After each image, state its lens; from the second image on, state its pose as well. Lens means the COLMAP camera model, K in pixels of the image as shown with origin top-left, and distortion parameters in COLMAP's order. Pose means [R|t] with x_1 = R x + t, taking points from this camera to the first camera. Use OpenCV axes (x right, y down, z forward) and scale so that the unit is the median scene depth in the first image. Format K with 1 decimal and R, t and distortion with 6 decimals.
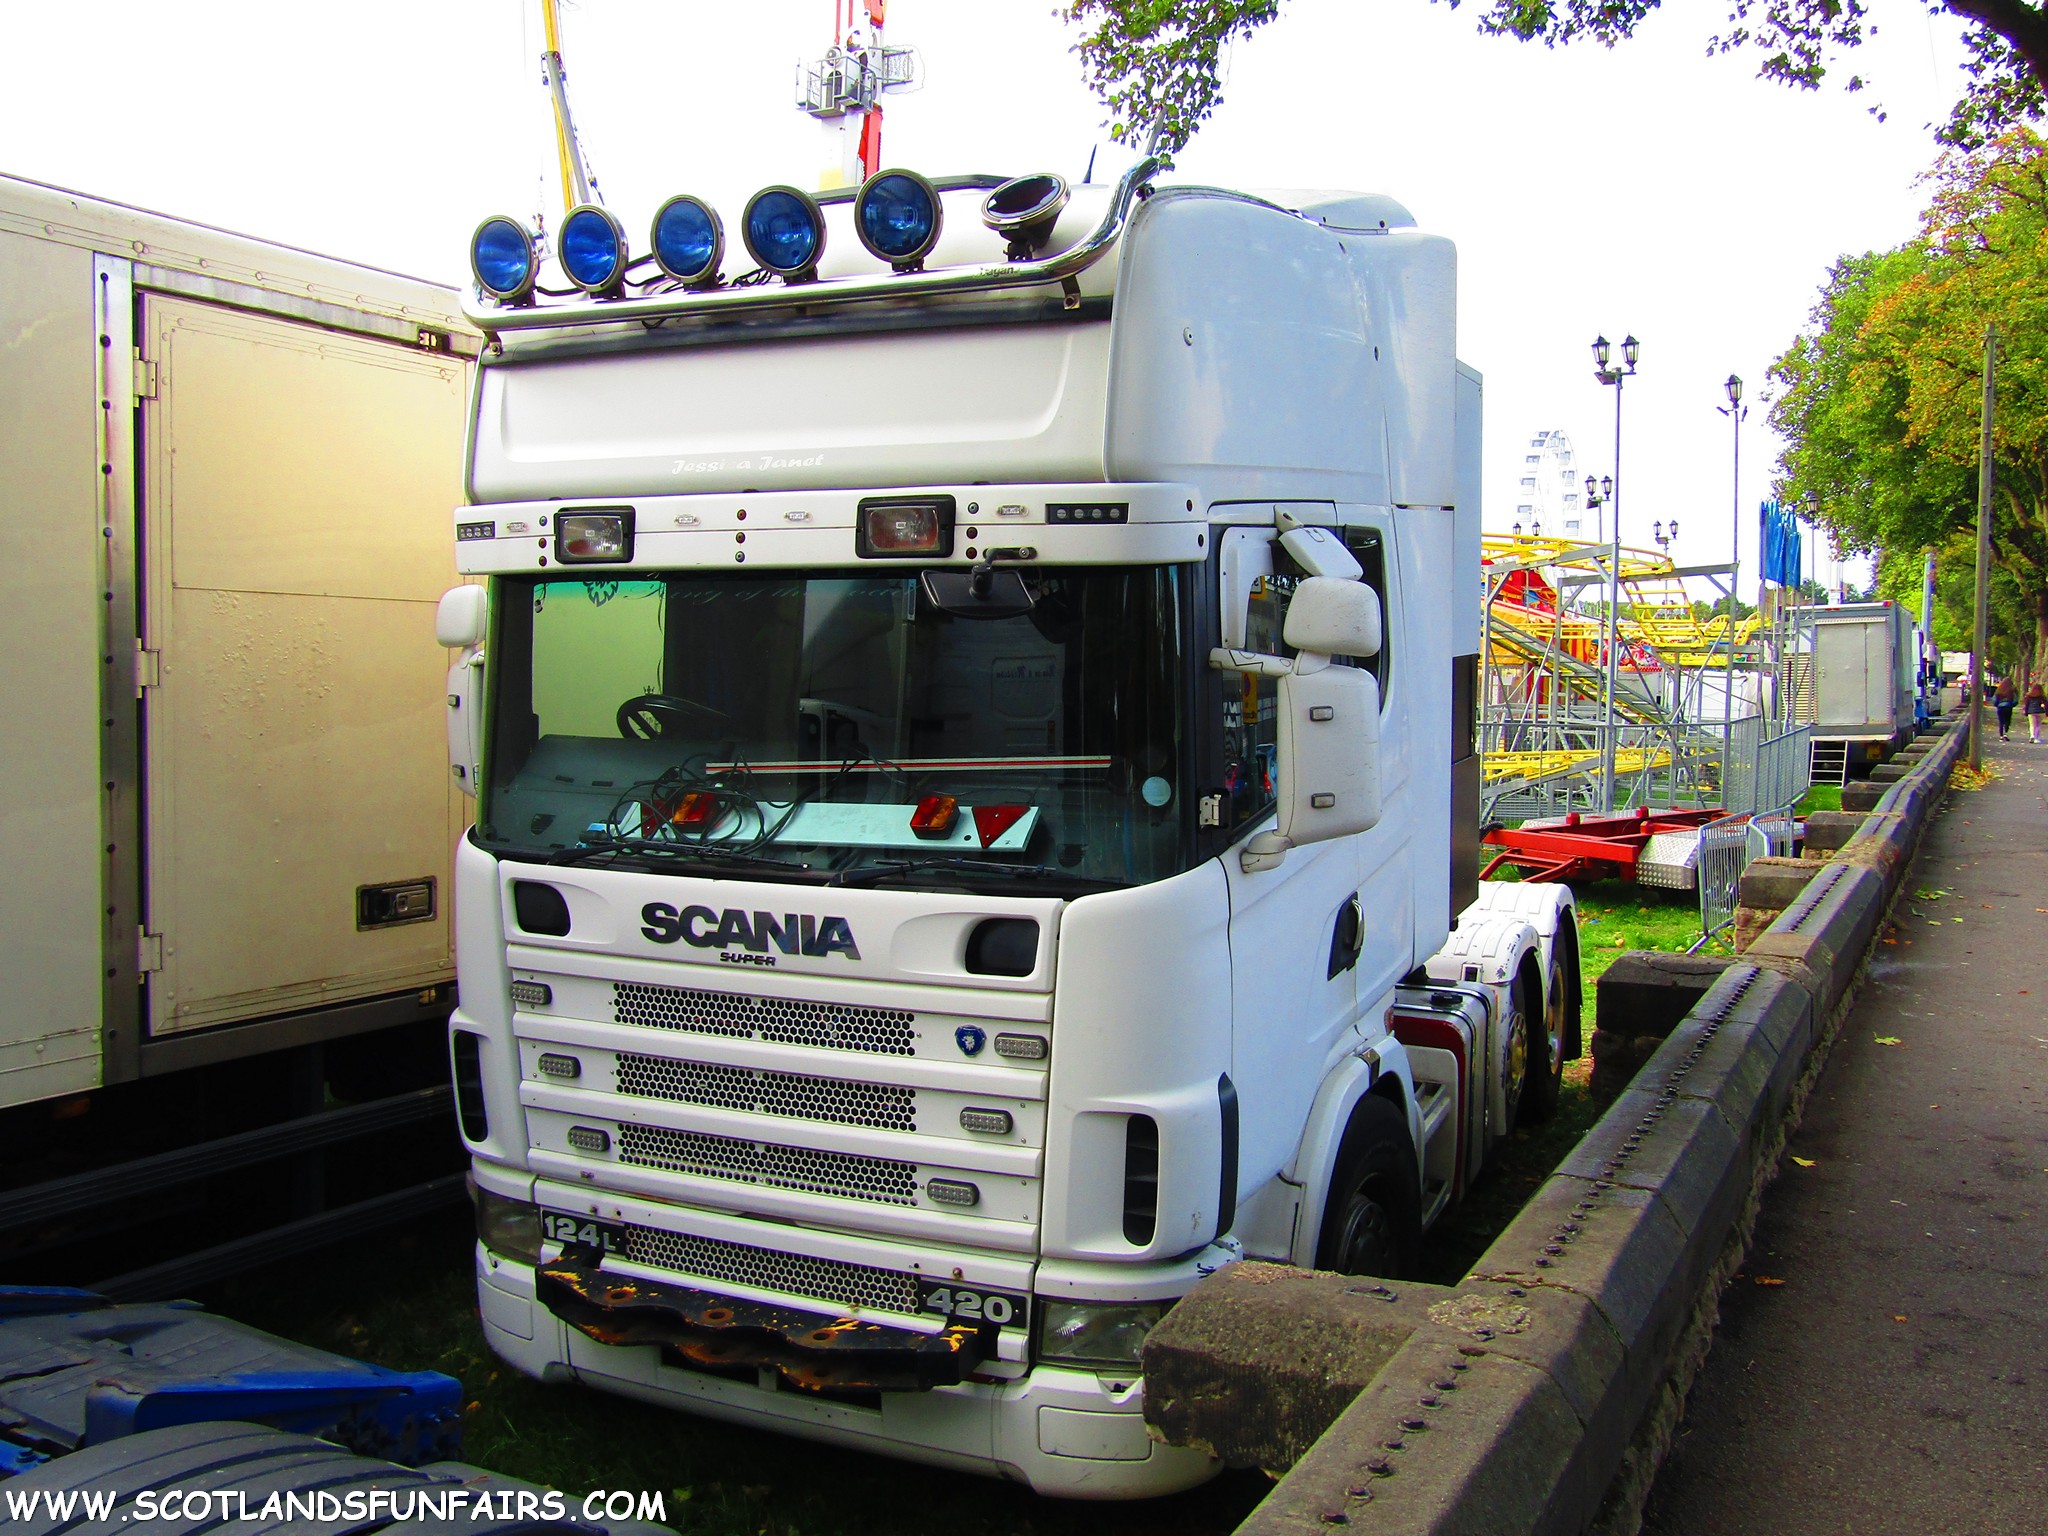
lens RADIAL K [[1837.3, 0, 1020.9], [0, 1837.3, 768.2], [0, 0, 1]] dist [-0.012694, 0.003612]
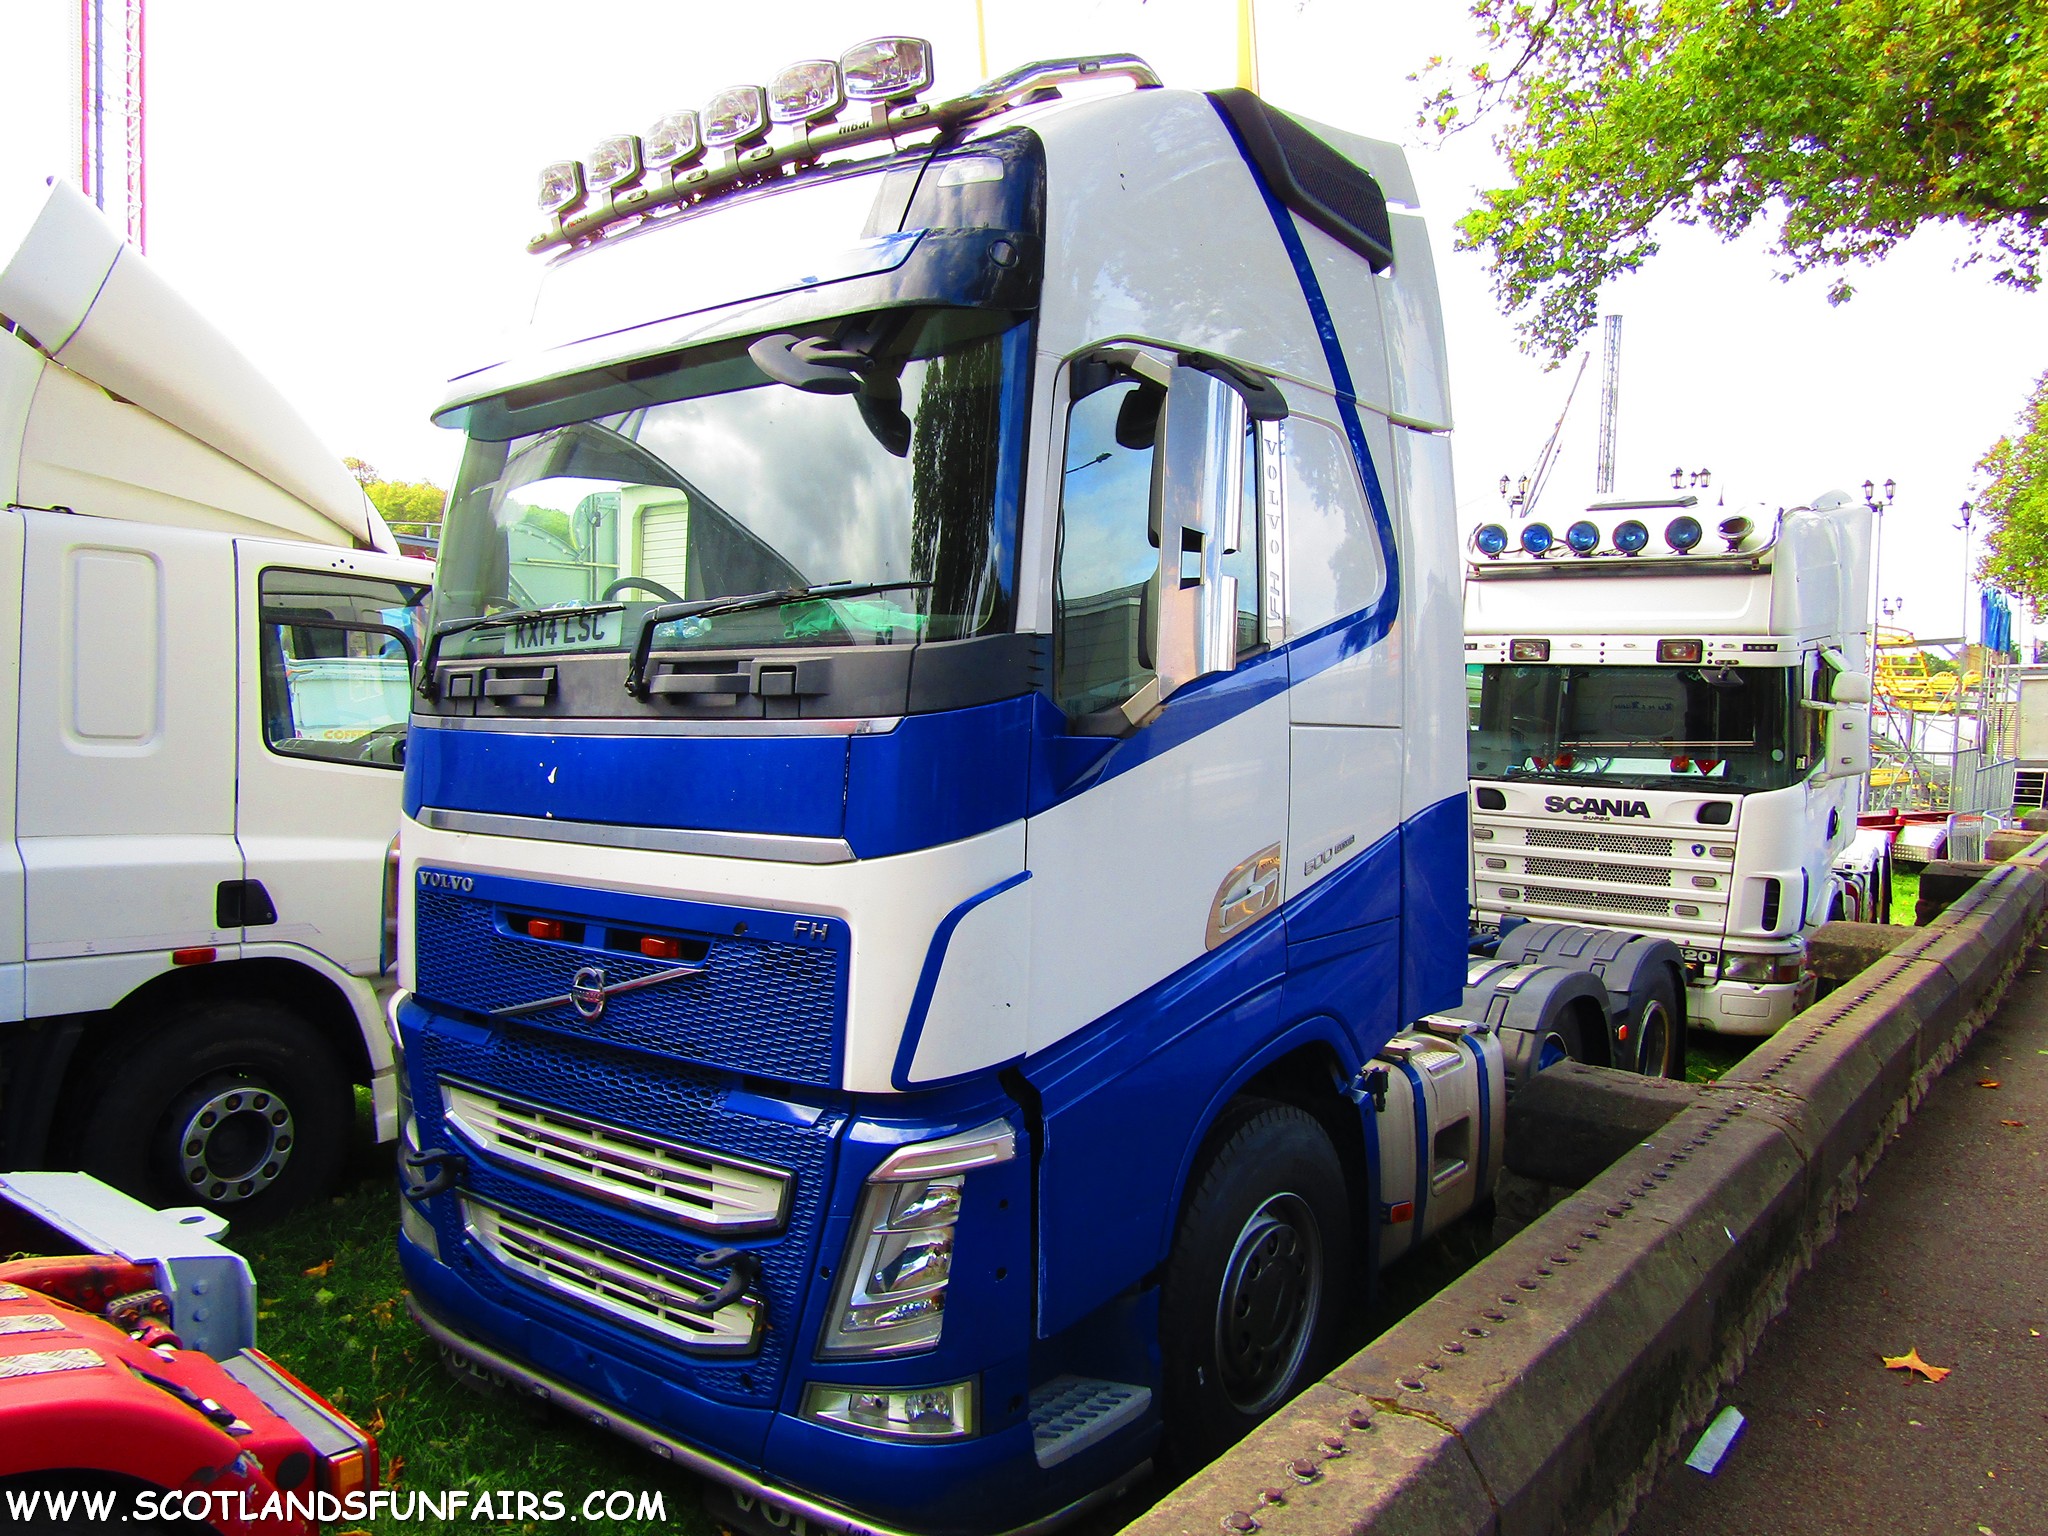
lens RADIAL K [[1471.7, 0, 1030.1], [0, 1471.7, 766.0], [0, 0, 1]] dist [-0.006393, -0.005740]
pose [[0.983700, 0.025525, -0.177994, -0.558790], [-0.027242, 0.999603, -0.007208, 0.067586], [0.177739, 0.011939, 0.984005, -1.141387]]
